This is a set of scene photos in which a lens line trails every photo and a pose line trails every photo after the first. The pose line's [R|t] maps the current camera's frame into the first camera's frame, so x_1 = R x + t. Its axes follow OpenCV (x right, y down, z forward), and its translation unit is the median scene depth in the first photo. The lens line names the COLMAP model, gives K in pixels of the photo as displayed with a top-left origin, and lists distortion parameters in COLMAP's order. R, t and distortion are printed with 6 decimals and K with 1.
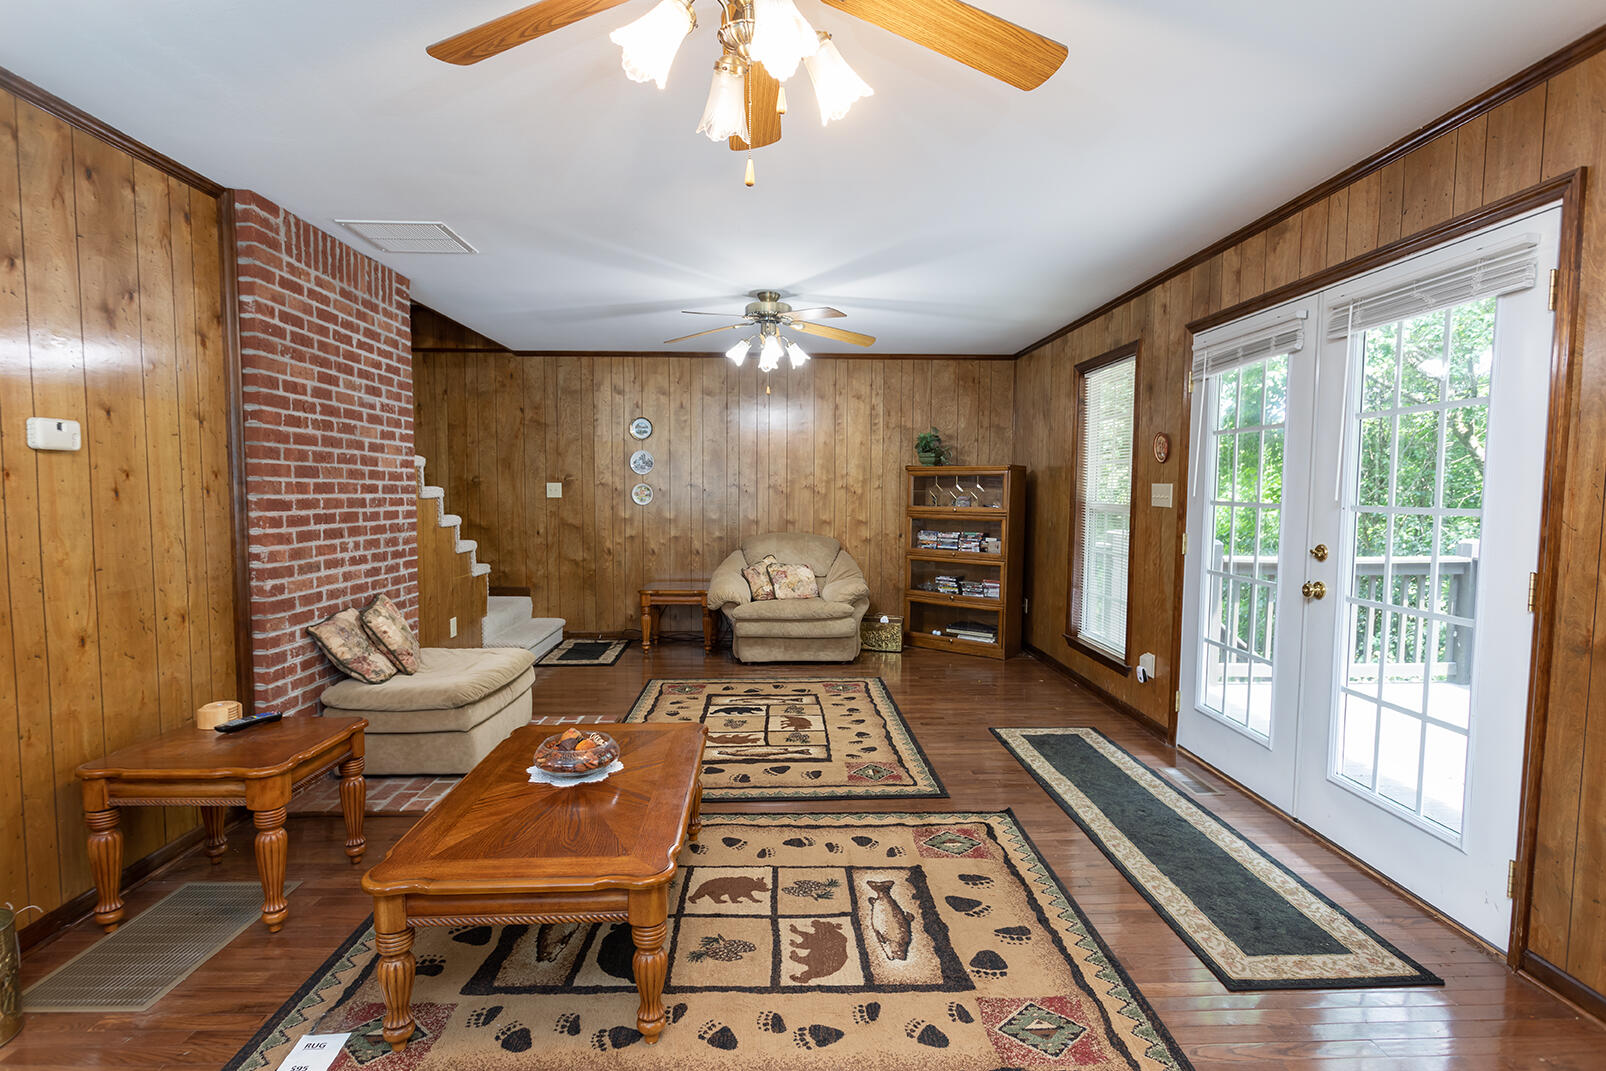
lens RADIAL K [[820.2, 0, 803.0], [0, 820.2, 535.5], [0, 0, 1]] dist [0.015914, 0.000600]
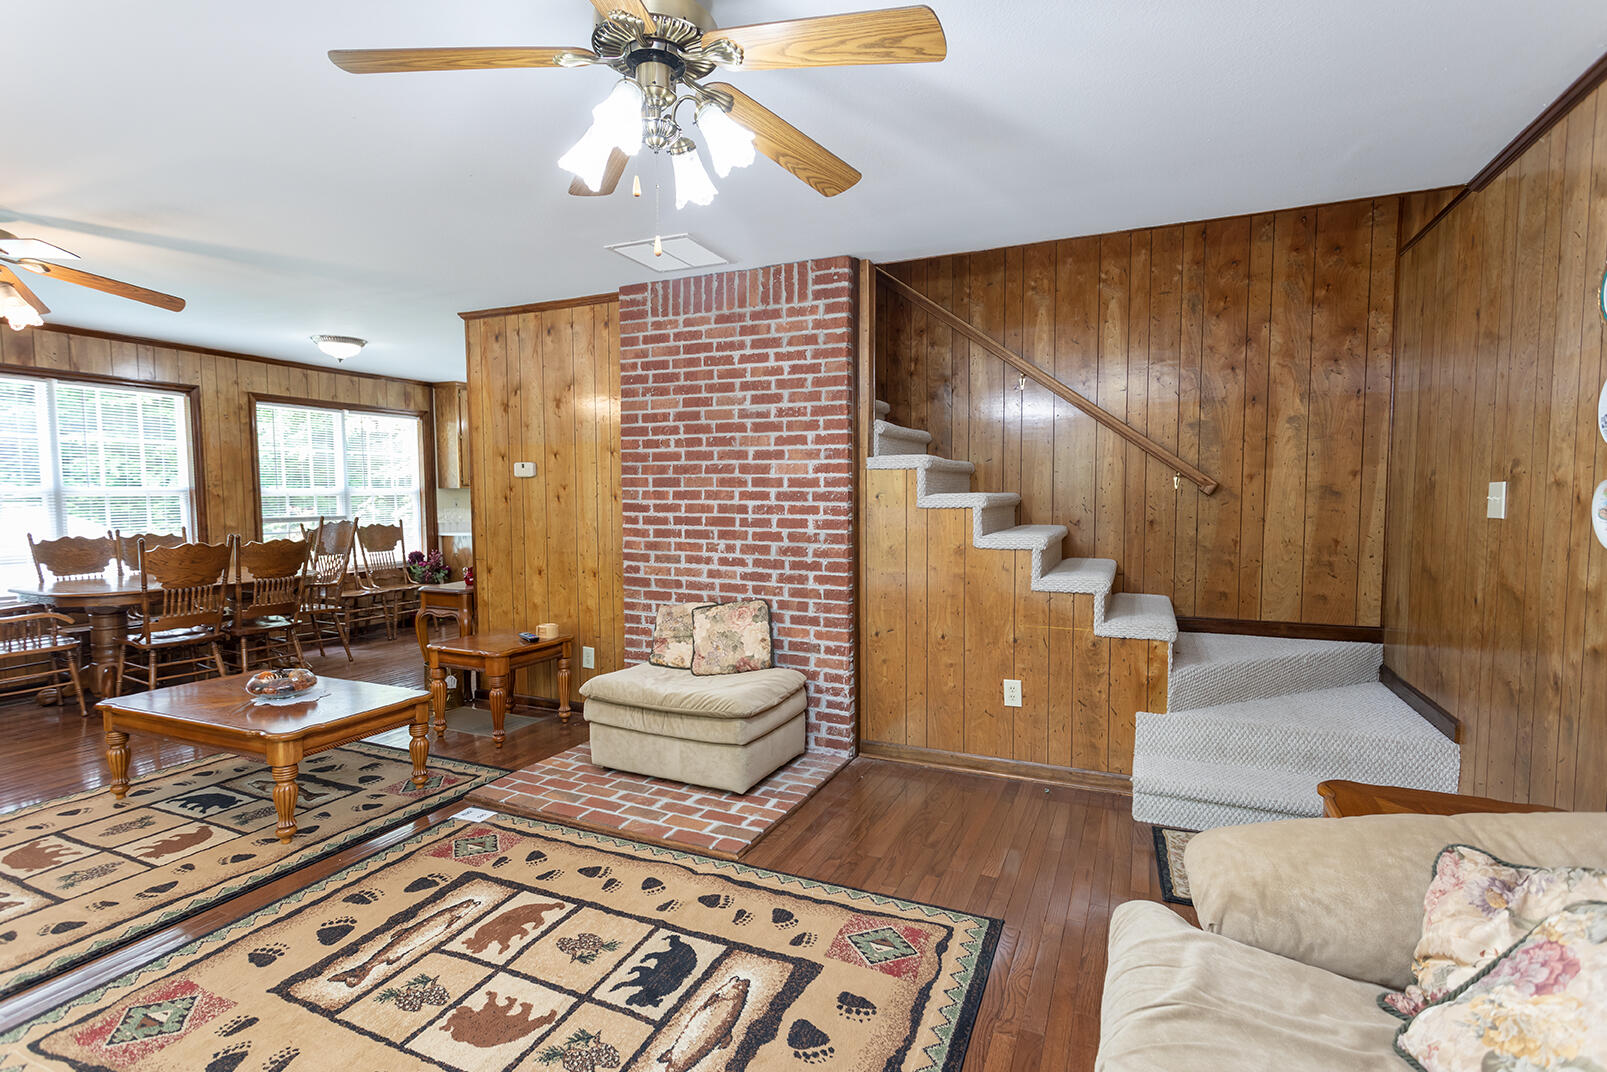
lens RADIAL K [[781.8, 0, 803.5], [0, 781.8, 536.0], [0, 0, 1]] dist [0.009753, 0.000506]
pose [[-0.449283, 0.047865, -0.892106, 0.384014], [-0.050485, 0.995608, 0.078844, -0.103268], [0.891962, 0.080461, -0.444893, 1.775314]]
